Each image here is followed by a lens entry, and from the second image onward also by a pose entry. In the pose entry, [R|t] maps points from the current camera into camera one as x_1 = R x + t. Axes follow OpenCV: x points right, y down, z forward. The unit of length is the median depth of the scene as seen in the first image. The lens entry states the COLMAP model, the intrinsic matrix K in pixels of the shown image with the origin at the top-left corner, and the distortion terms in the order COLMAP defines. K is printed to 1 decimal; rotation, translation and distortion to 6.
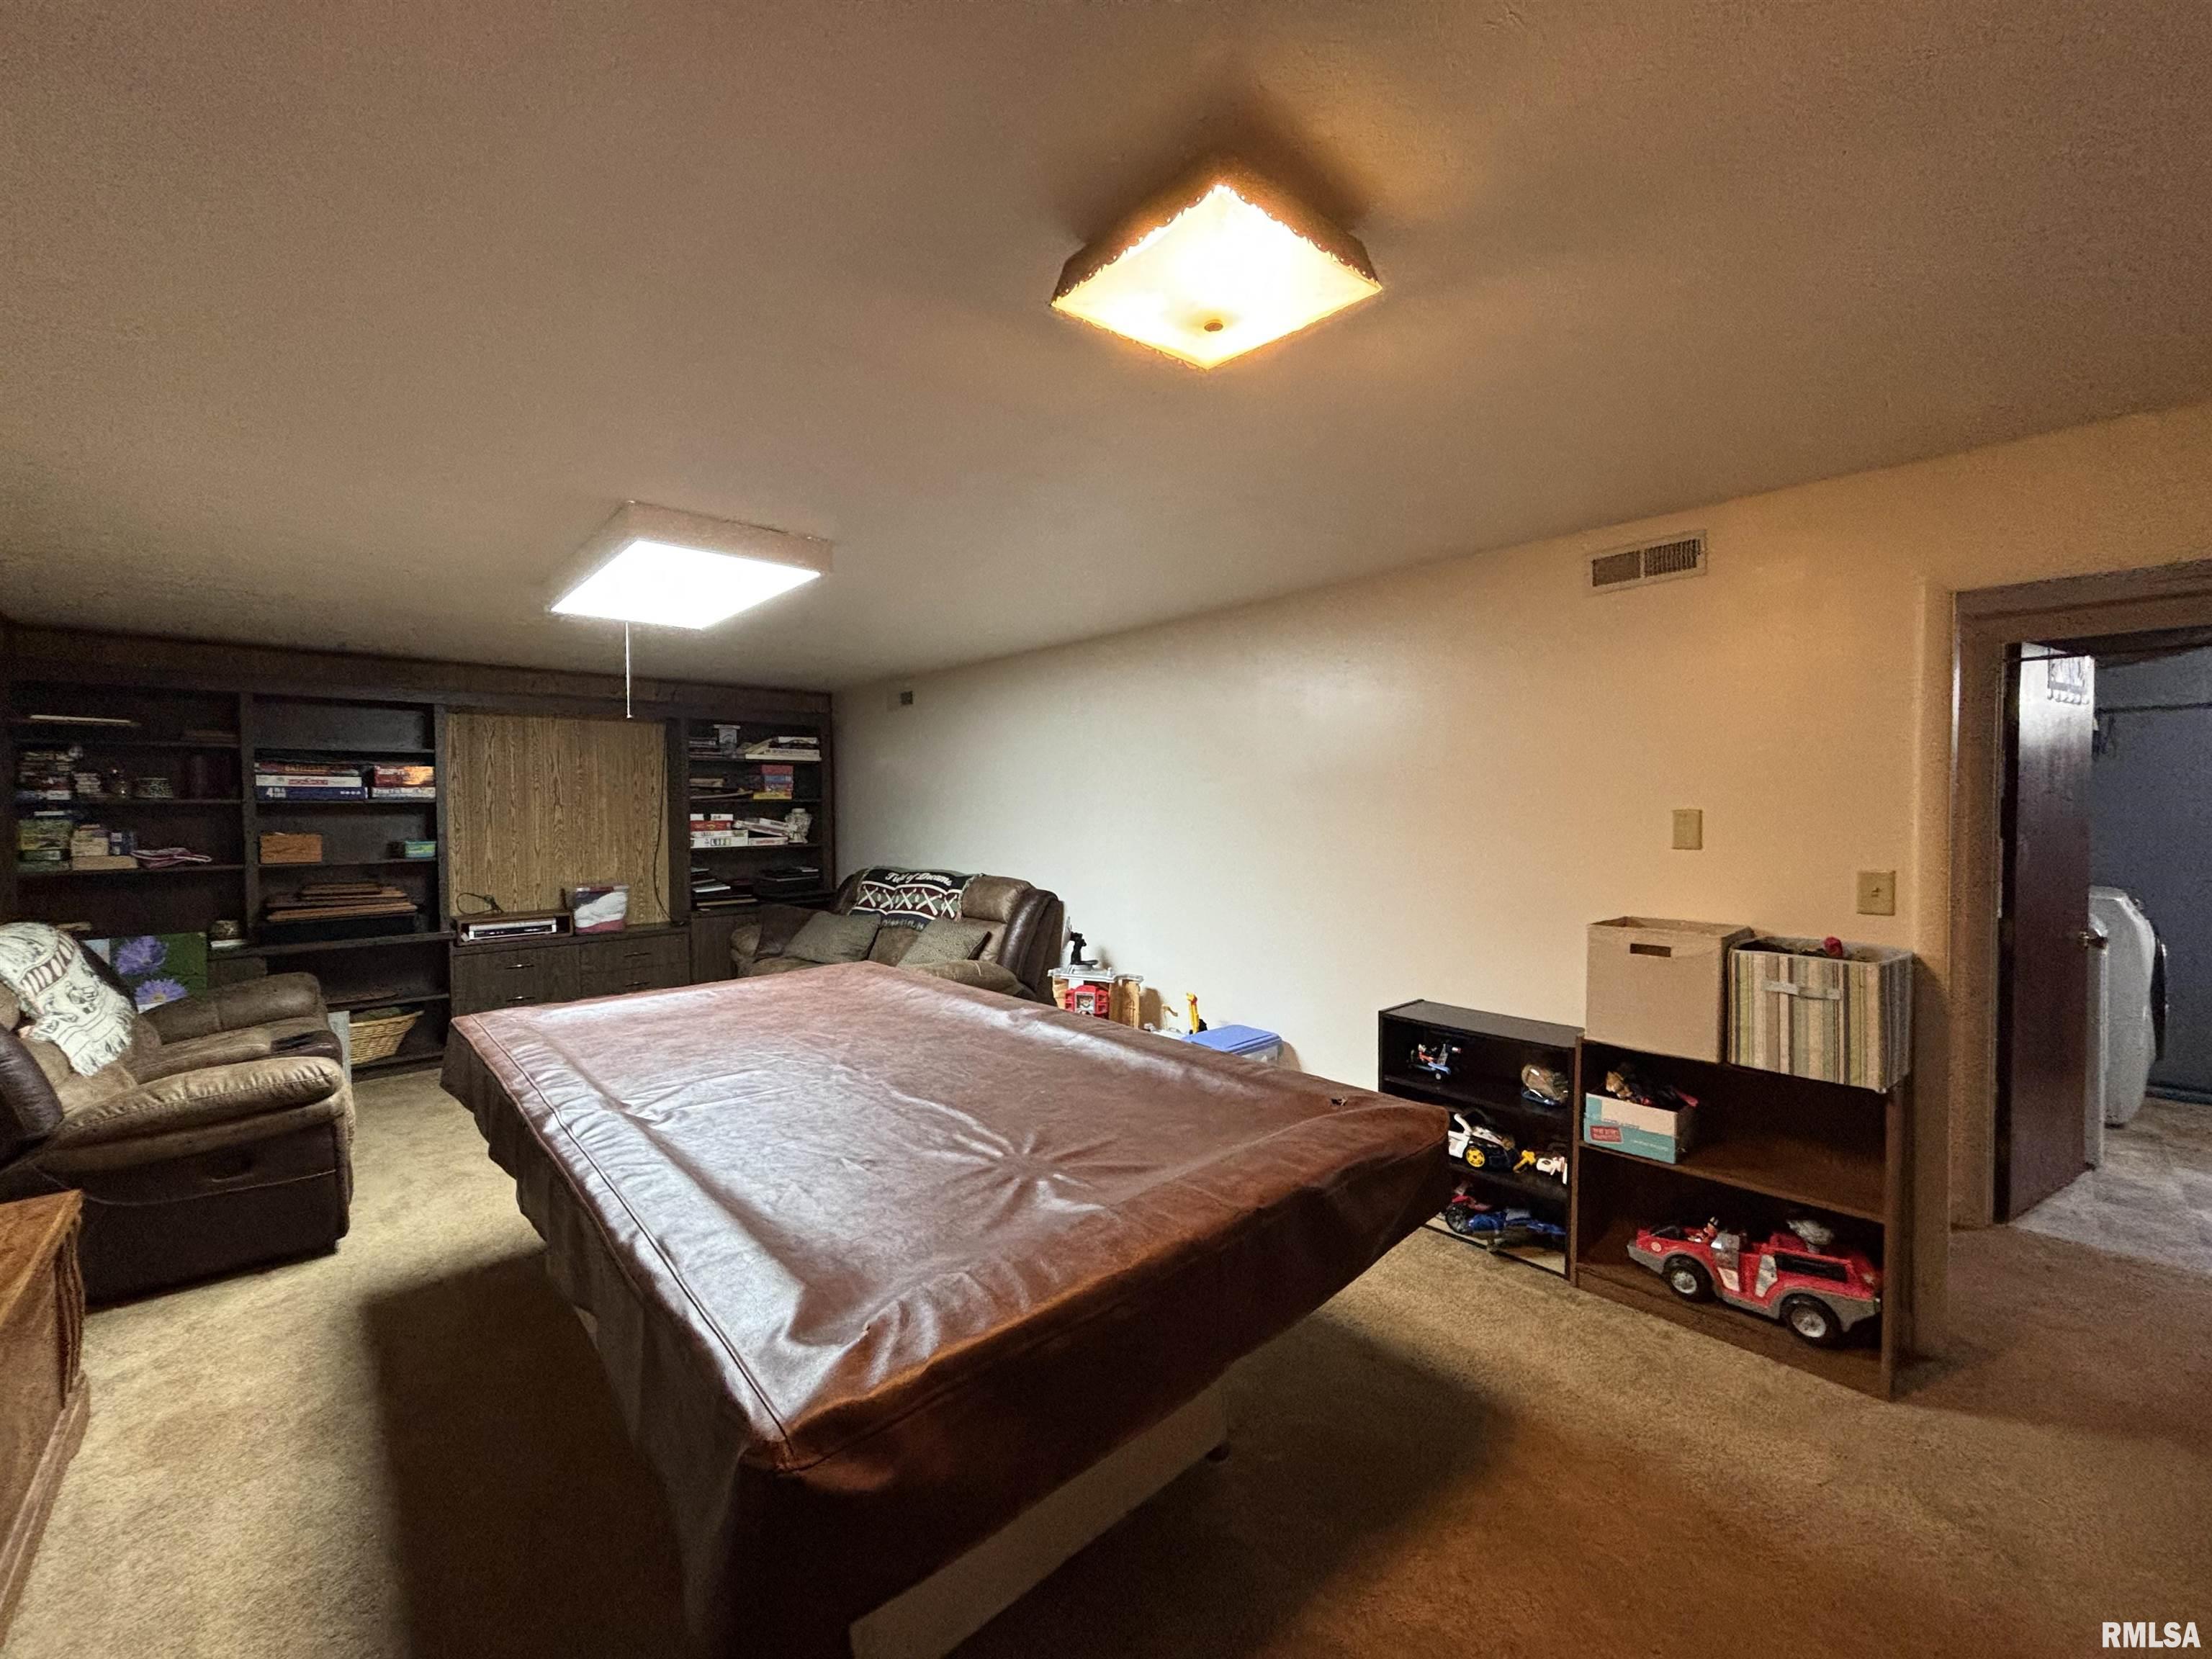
lens RADIAL K [[873.6, 0, 1105.9], [0, 873.6, 825.5], [0, 0, 1]] dist [0.002187, -0.000256]
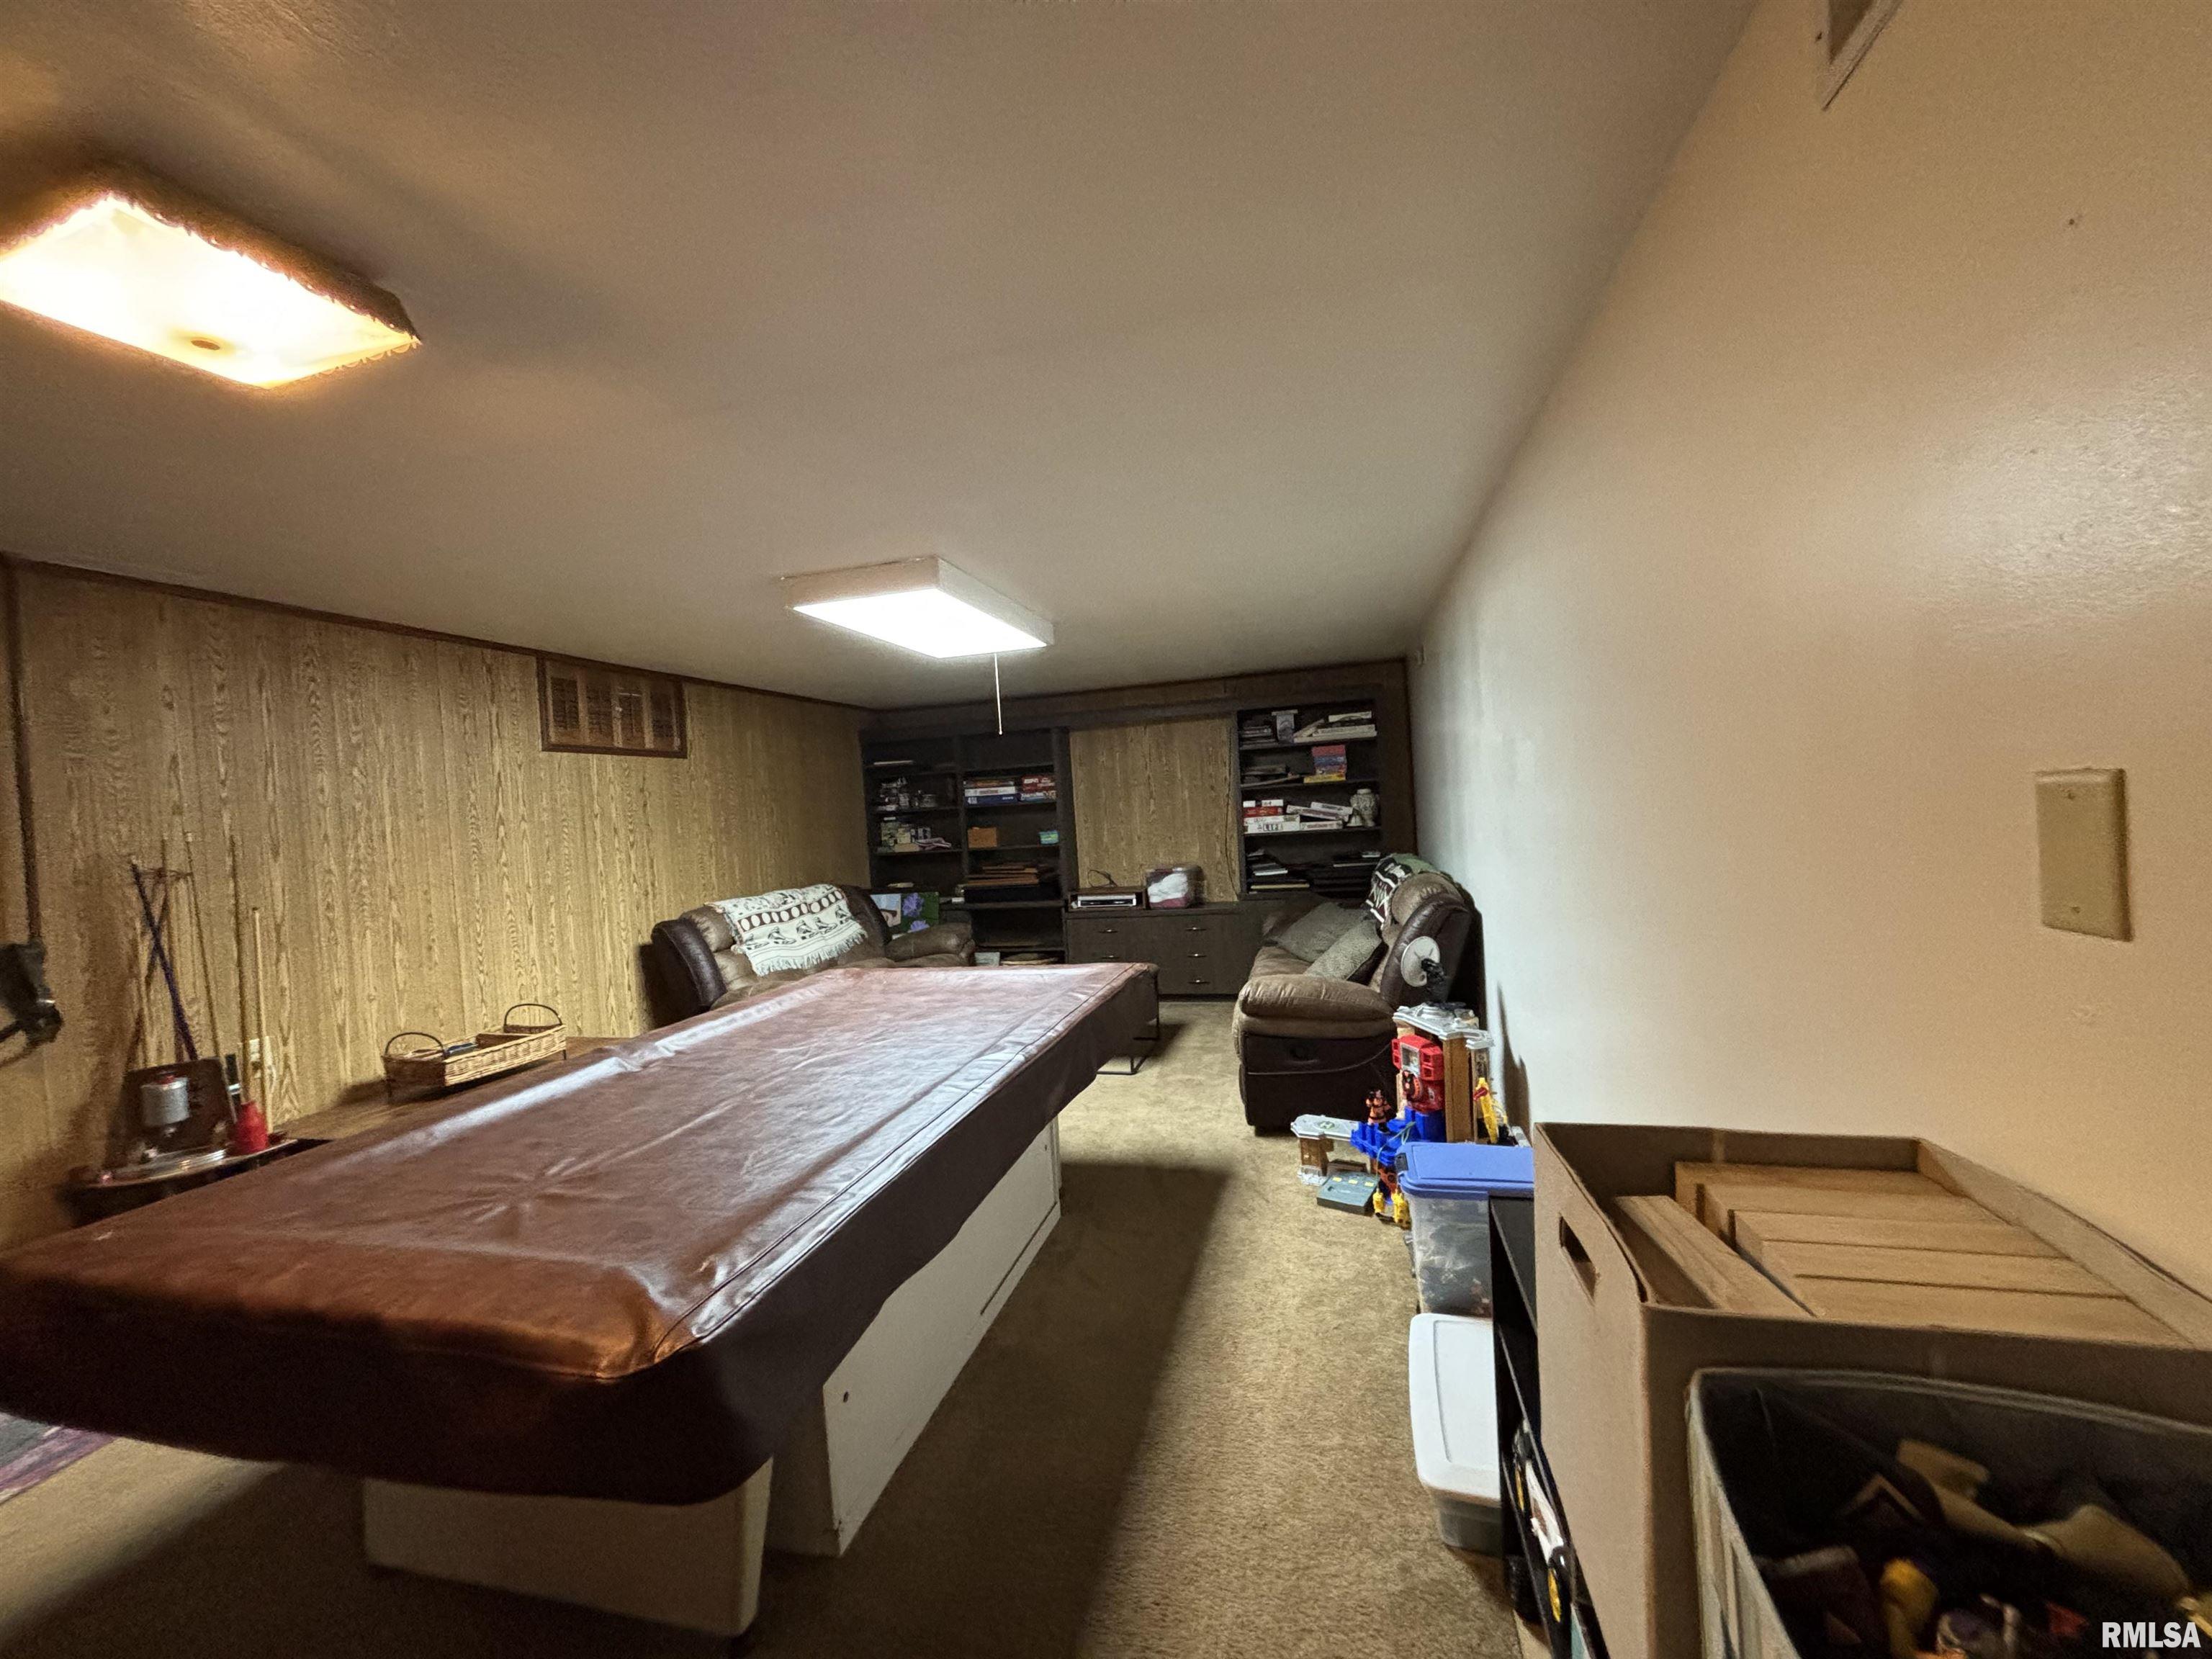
lens RADIAL K [[873.6, 0, 1105.9], [0, 873.6, 825.5], [0, 0, 1]] dist [0.002187, -0.000256]
pose [[0.530280, -0.007541, -0.847789, 0.355492], [0.039722, 0.999083, 0.015958, -0.007857], [0.846892, -0.042138, 0.530093, 0.327552]]
